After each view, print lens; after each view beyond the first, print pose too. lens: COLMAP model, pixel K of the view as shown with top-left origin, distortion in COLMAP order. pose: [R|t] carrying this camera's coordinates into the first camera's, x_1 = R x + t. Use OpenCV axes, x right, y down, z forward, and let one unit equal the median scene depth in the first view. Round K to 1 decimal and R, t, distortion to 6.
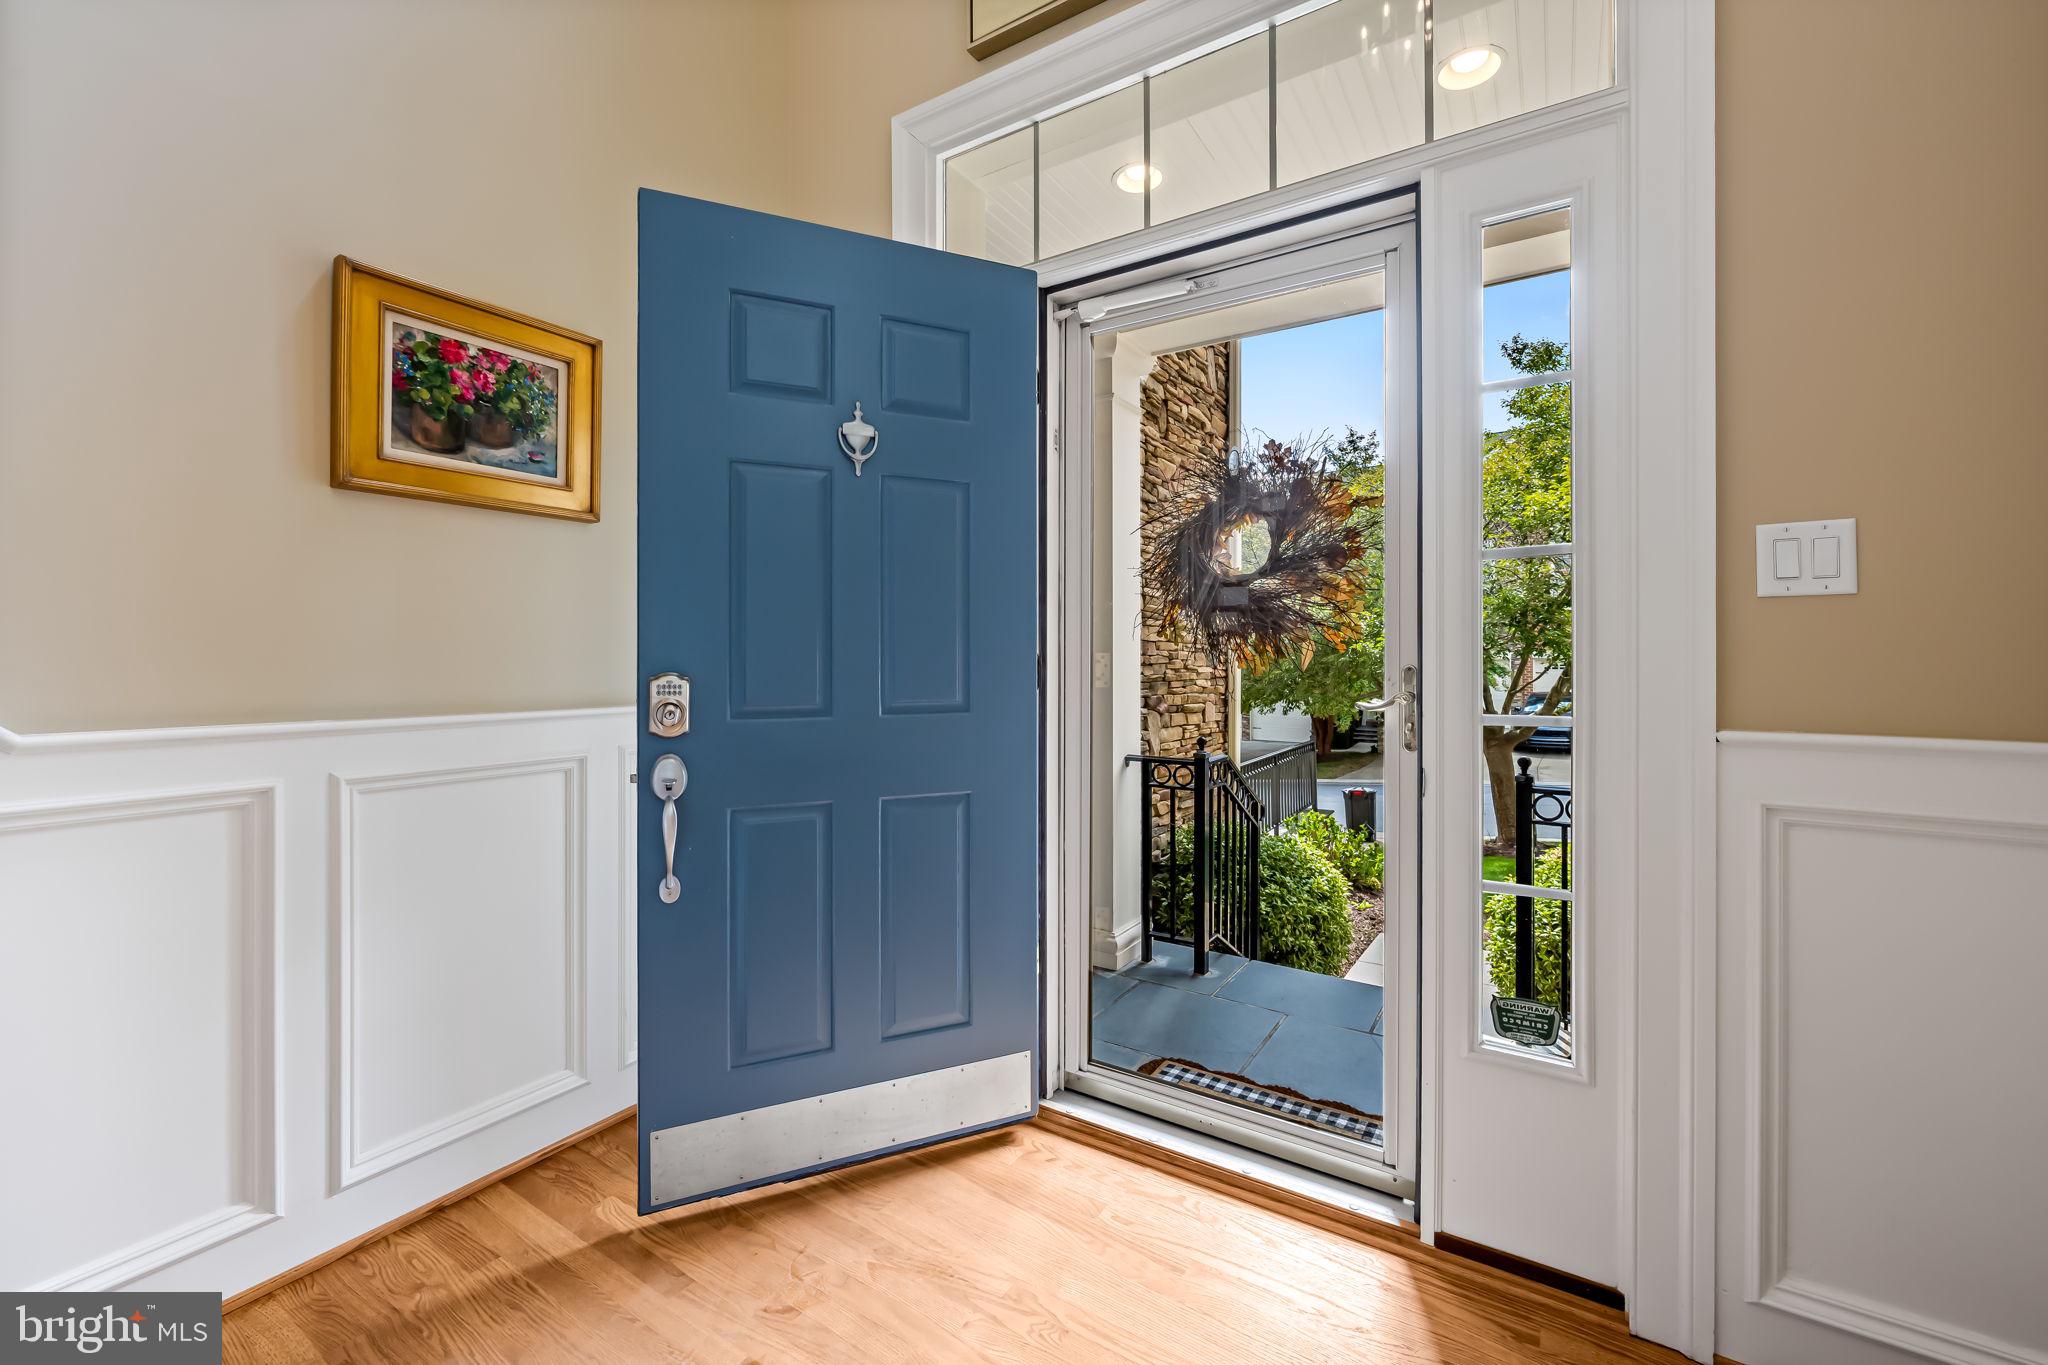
lens RADIAL K [[830.3, 0, 1026.2], [0, 830.3, 662.5], [0, 0, 1]] dist [-0.006989, 0.000433]
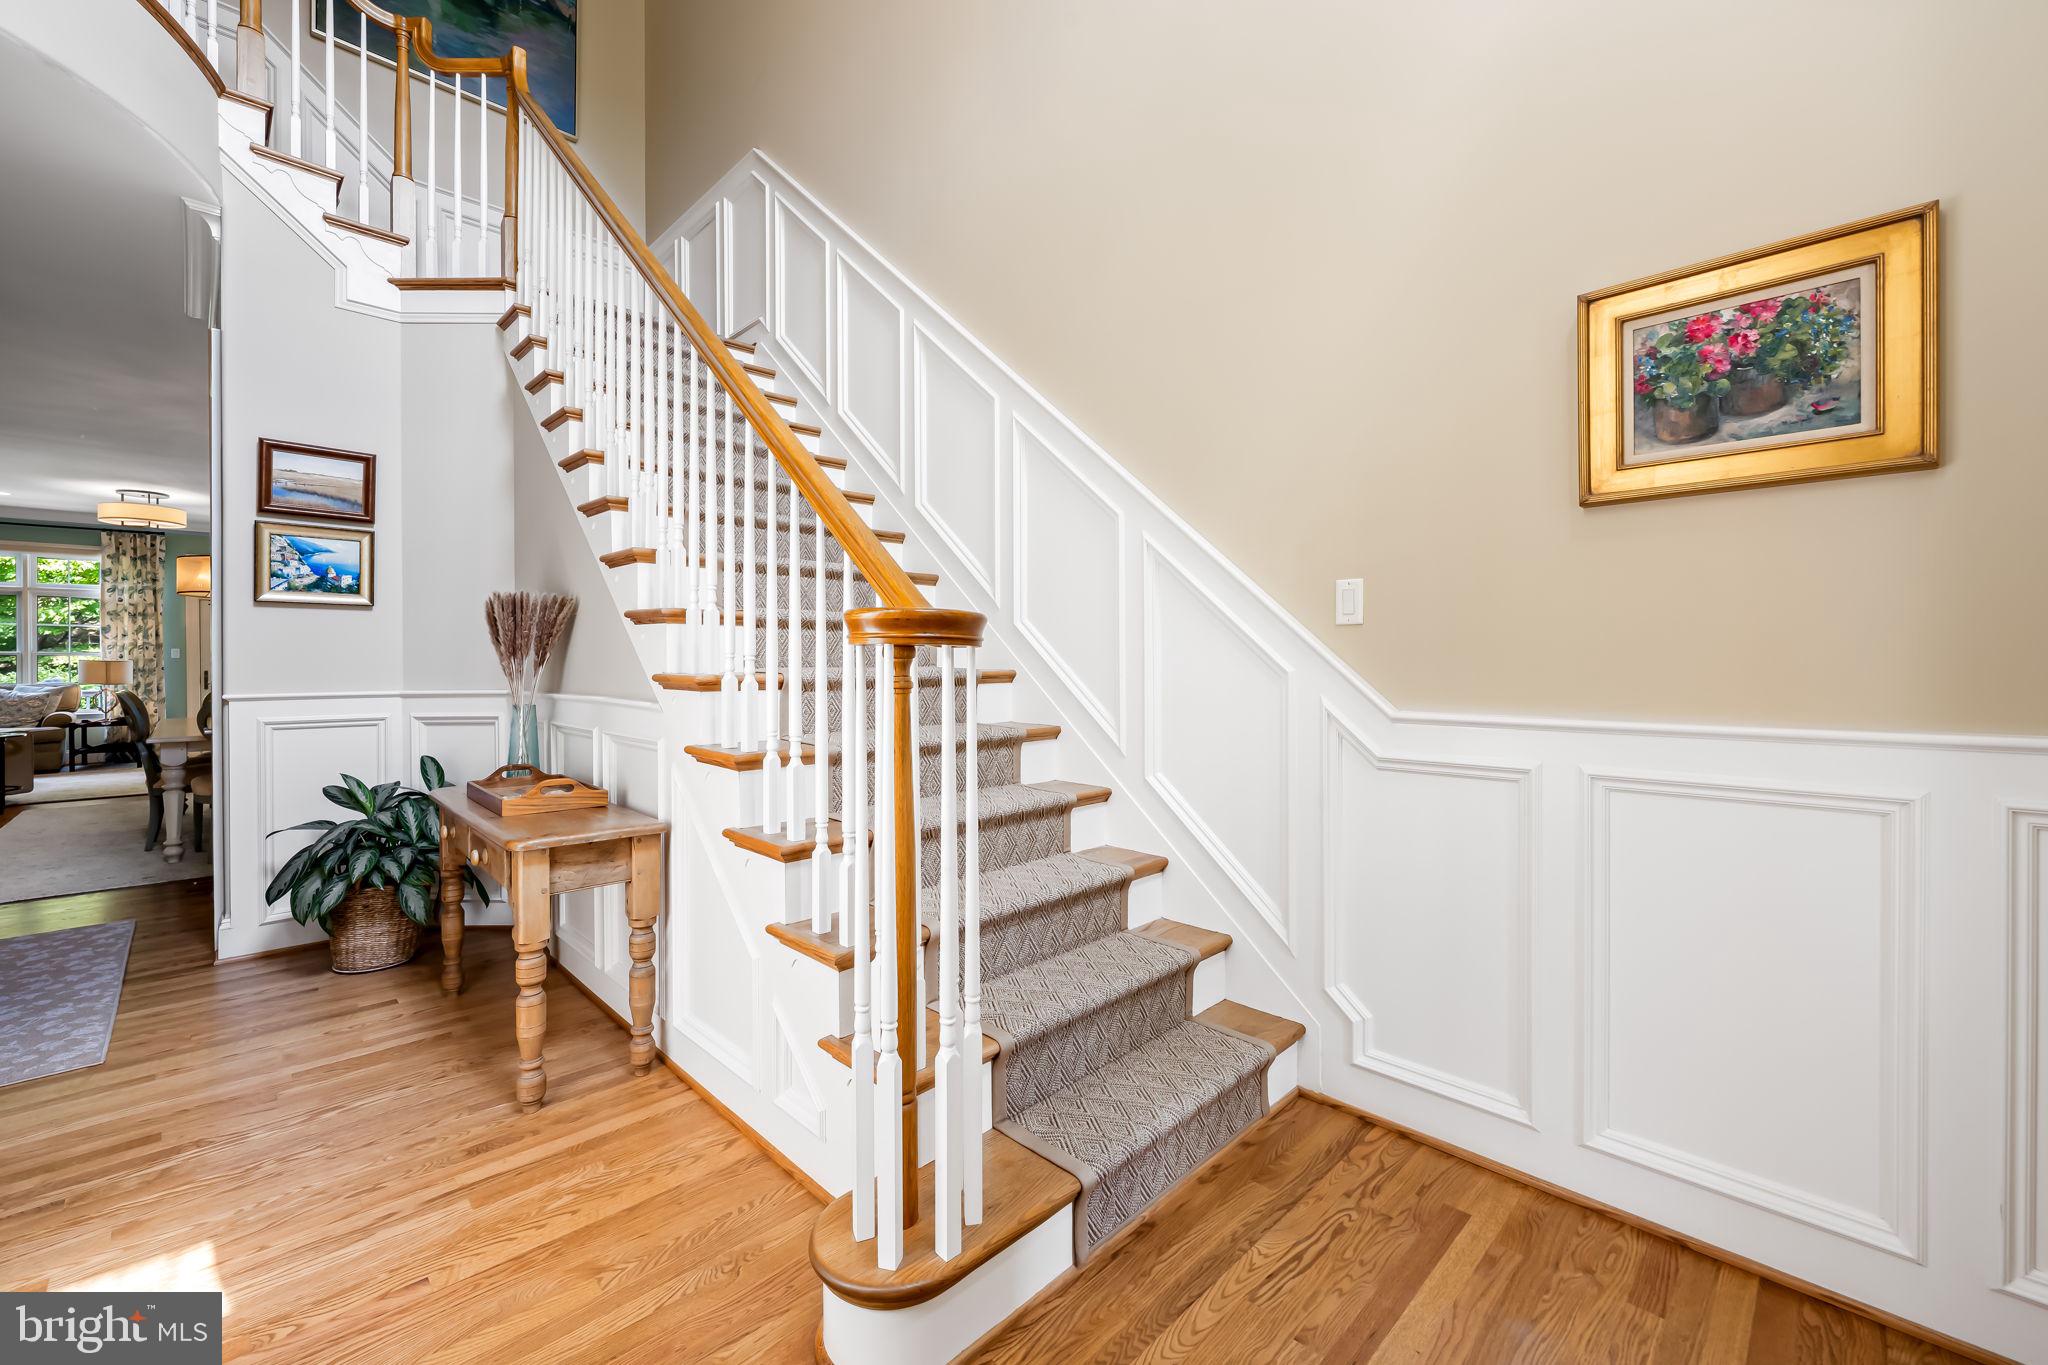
lens RADIAL K [[830.3, 0, 1025.6], [0, 830.3, 672.7], [0, 0, 1]] dist [-0.006989, 0.000433]
pose [[-0.214463, 0.013950, -0.976633, 0.359055], [0.001348, 0.999901, 0.013986, -0.008098], [0.976731, 0.001684, -0.214460, 0.457219]]
